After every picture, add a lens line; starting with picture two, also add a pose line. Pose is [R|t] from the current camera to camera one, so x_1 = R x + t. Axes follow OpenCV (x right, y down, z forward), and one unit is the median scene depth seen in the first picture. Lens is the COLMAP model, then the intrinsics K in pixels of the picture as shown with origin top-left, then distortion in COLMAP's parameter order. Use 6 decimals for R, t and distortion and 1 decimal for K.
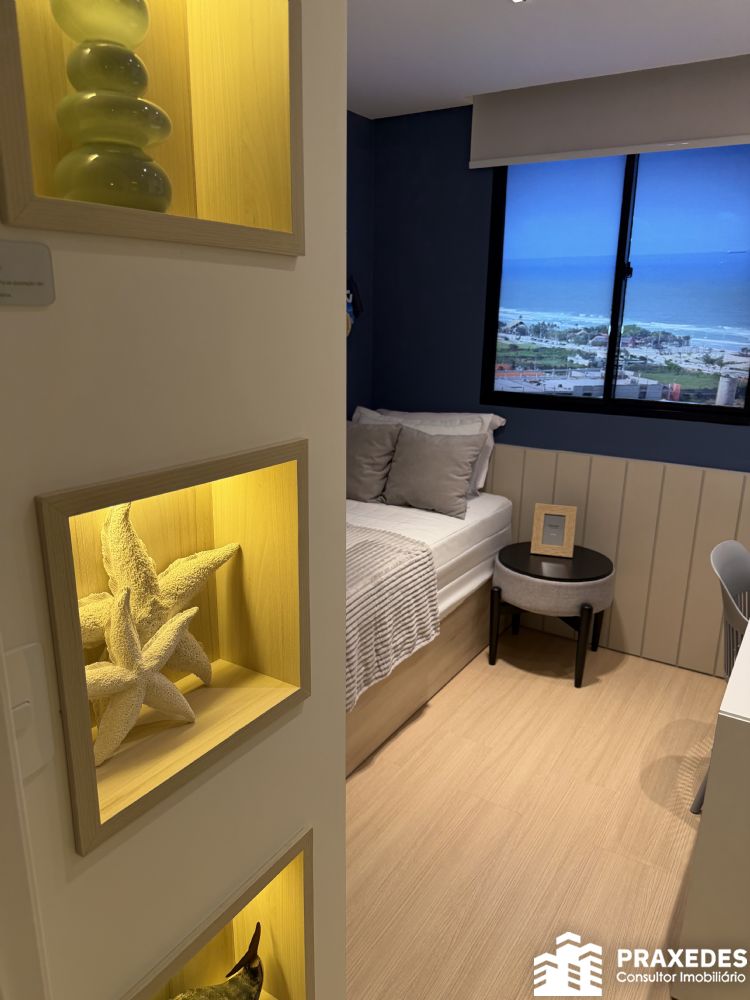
lens RADIAL K [[707.2, 0, 373.7], [0, 707.2, 500.2], [0, 0, 1]] dist [0.054551, -0.079504]
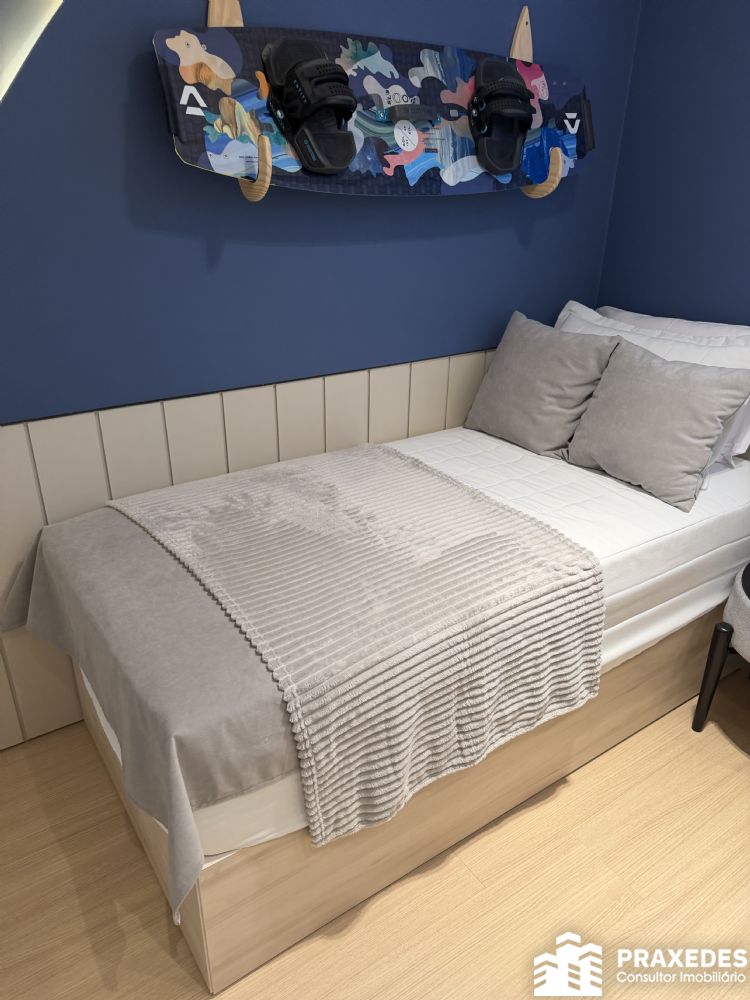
lens RADIAL K [[707.2, 0, 383.0], [0, 707.2, 519.9], [0, 0, 1]] dist [0.054551, -0.079504]
pose [[0.926482, 0.180563, -0.330194, 0.092808], [-0.116237, 0.971780, 0.205261, -0.062610], [0.357938, -0.151790, 0.921325, 0.367457]]
